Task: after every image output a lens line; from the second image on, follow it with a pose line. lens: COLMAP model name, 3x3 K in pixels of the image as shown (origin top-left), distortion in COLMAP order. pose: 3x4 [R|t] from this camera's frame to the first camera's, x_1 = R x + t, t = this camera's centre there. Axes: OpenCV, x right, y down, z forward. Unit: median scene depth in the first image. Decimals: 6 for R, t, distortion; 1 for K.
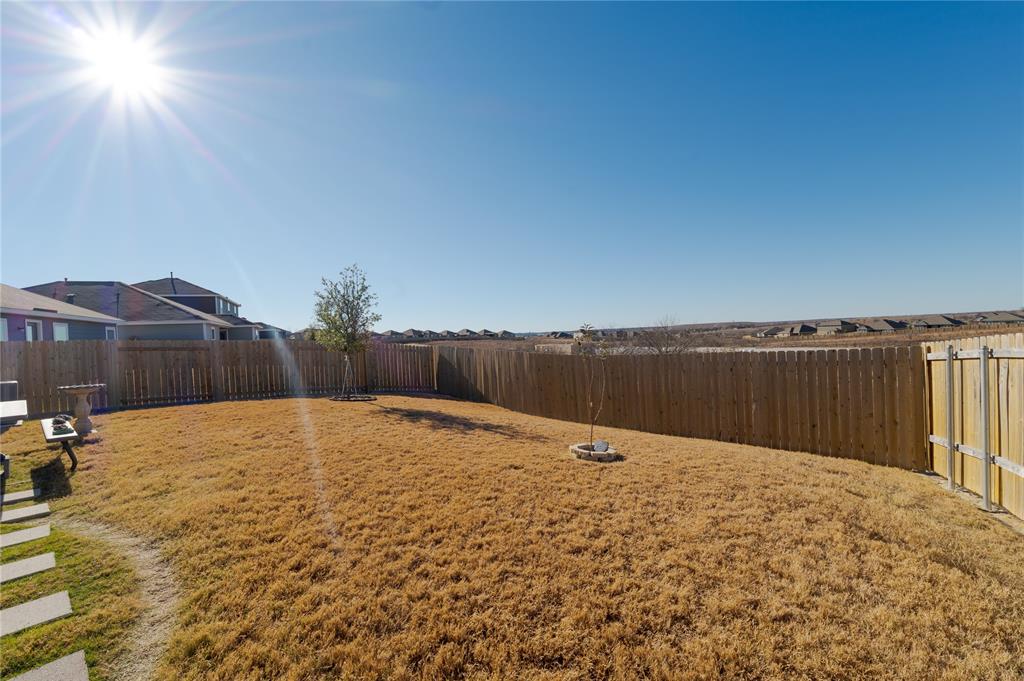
lens RADIAL K [[425.1, 0, 509.5], [0, 425.1, 340.6], [0, 0, 1]] dist [-0.025778, 0.000028]
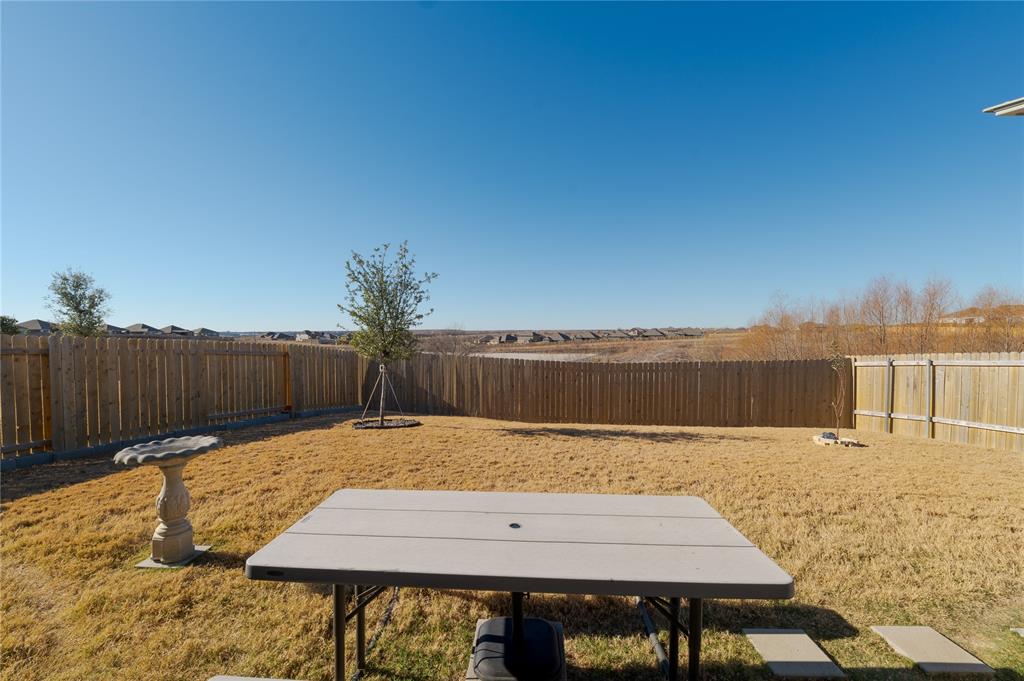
lens RADIAL K [[420.5, 0, 506.6], [0, 420.5, 342.2], [0, 0, 1]] dist [-0.015396, -0.000014]
pose [[0.791095, 0.024765, 0.611192, -0.062528], [-0.021881, 0.999686, -0.012184, 0.000043], [-0.611302, -0.003735, 0.791389, 0.028451]]
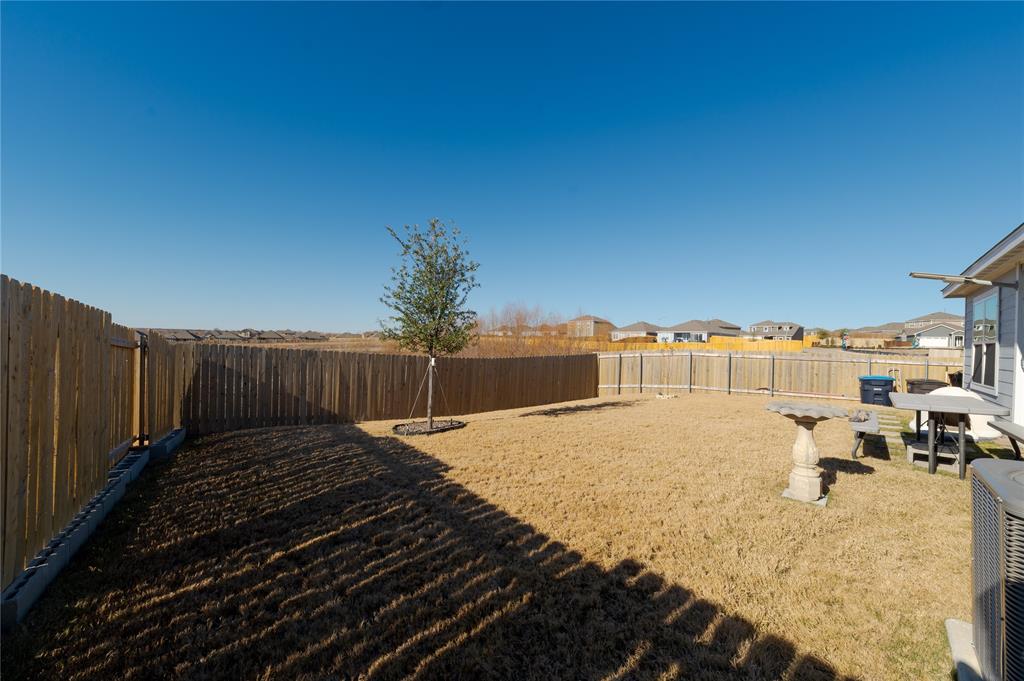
lens RADIAL K [[420.5, 0, 506.6], [0, 420.5, 342.2], [0, 0, 1]] dist [-0.015396, -0.000014]
pose [[0.017541, 0.042019, 0.998963, -0.095935], [-0.017704, 0.998973, -0.041709, 0.003595], [-0.999689, -0.016954, 0.018267, 0.084380]]
